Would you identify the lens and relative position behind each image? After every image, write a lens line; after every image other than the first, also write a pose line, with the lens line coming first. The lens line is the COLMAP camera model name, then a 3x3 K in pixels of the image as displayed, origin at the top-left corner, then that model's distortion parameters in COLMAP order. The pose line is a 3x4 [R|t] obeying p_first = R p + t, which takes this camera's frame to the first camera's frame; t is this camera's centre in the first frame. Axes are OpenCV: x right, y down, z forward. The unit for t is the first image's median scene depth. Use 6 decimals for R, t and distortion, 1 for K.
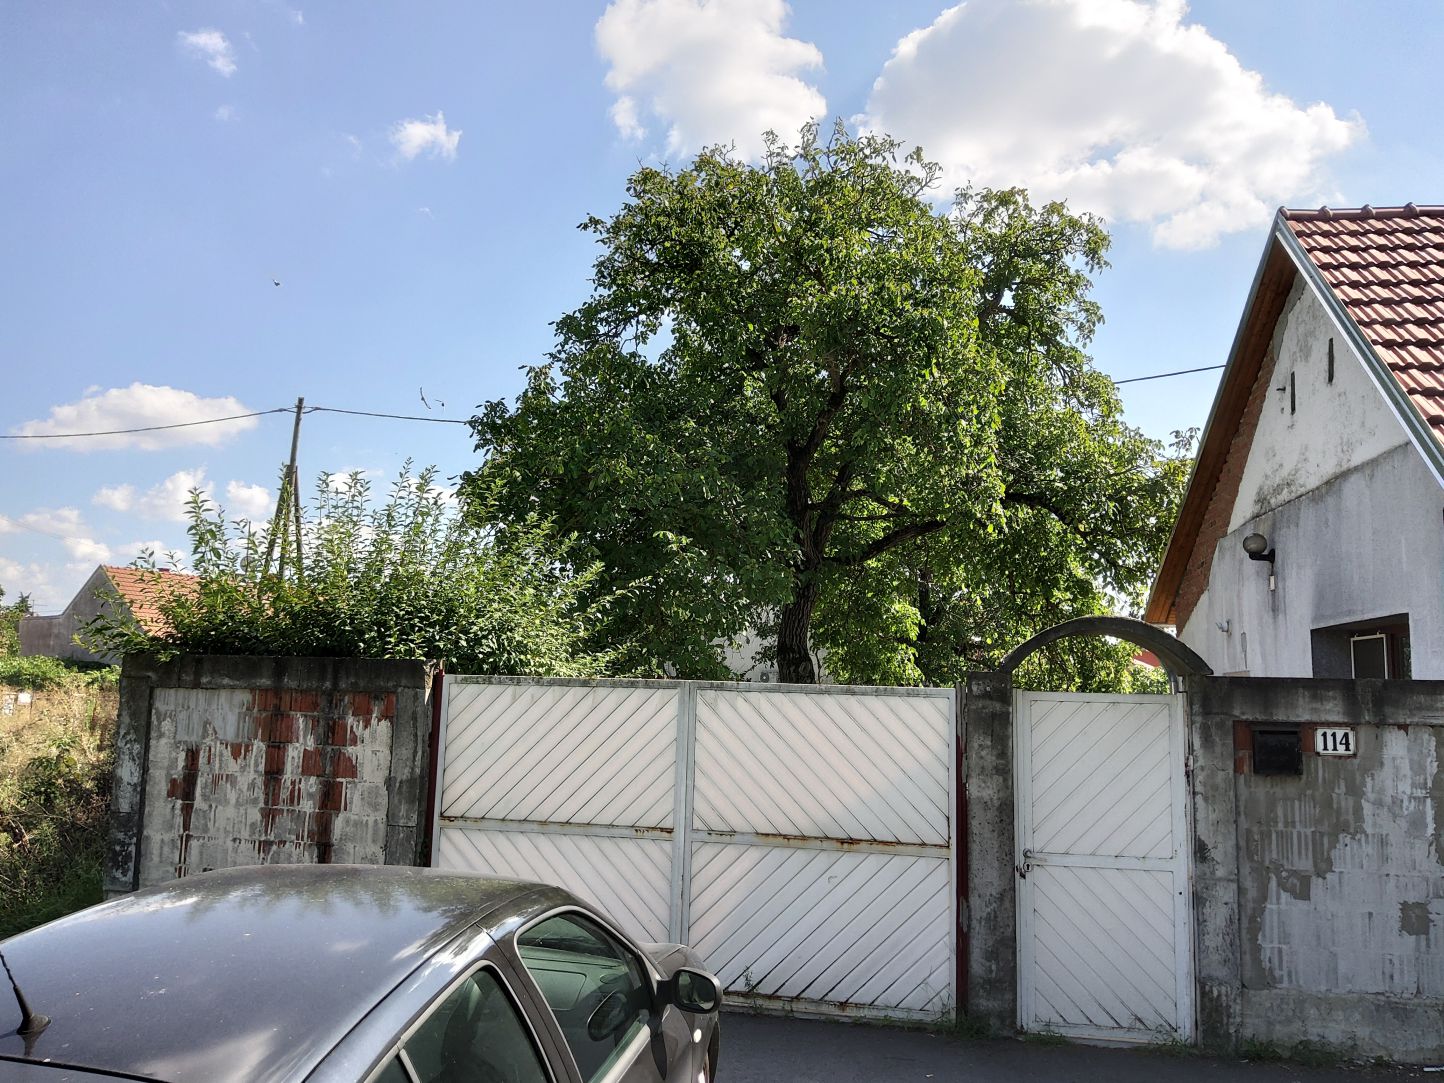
lens RADIAL K [[1104.5, 0, 724.3], [0, 1104.5, 535.9], [0, 0, 1]] dist [0.005870, -0.019269]
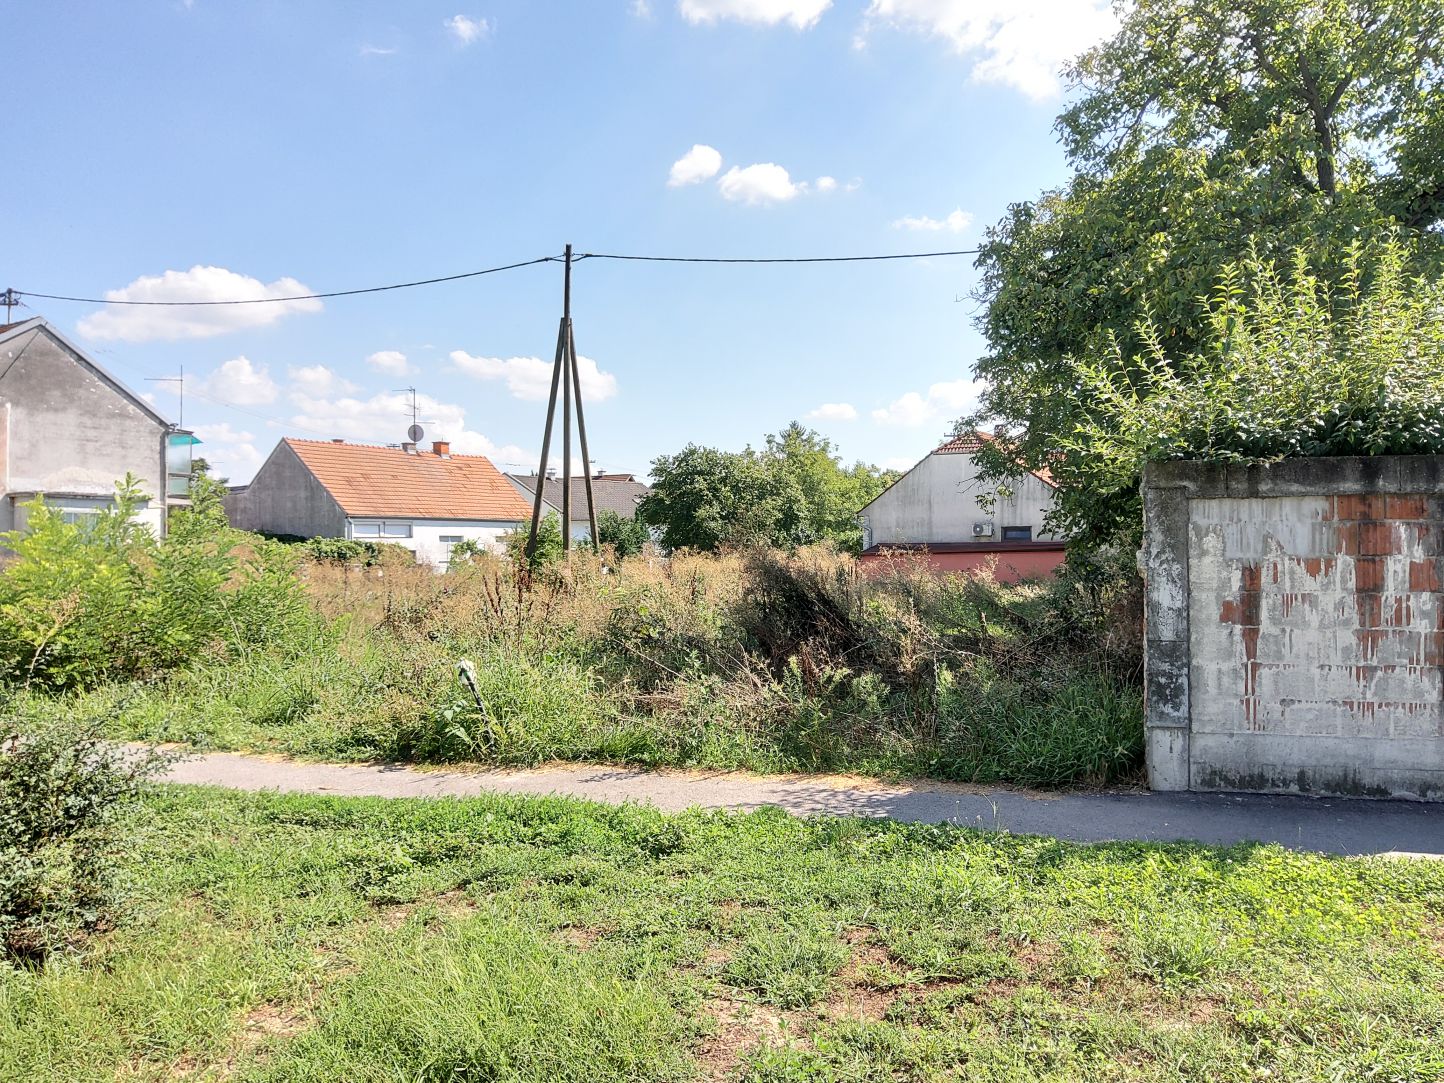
lens RADIAL K [[1104.5, 0, 721.4], [0, 1104.5, 549.0], [0, 0, 1]] dist [0.005870, -0.019269]
pose [[0.997982, -0.031271, -0.055268, -0.862156], [0.038480, 0.990153, 0.134600, 0.046634], [0.050515, -0.136455, 0.989358, 0.122779]]
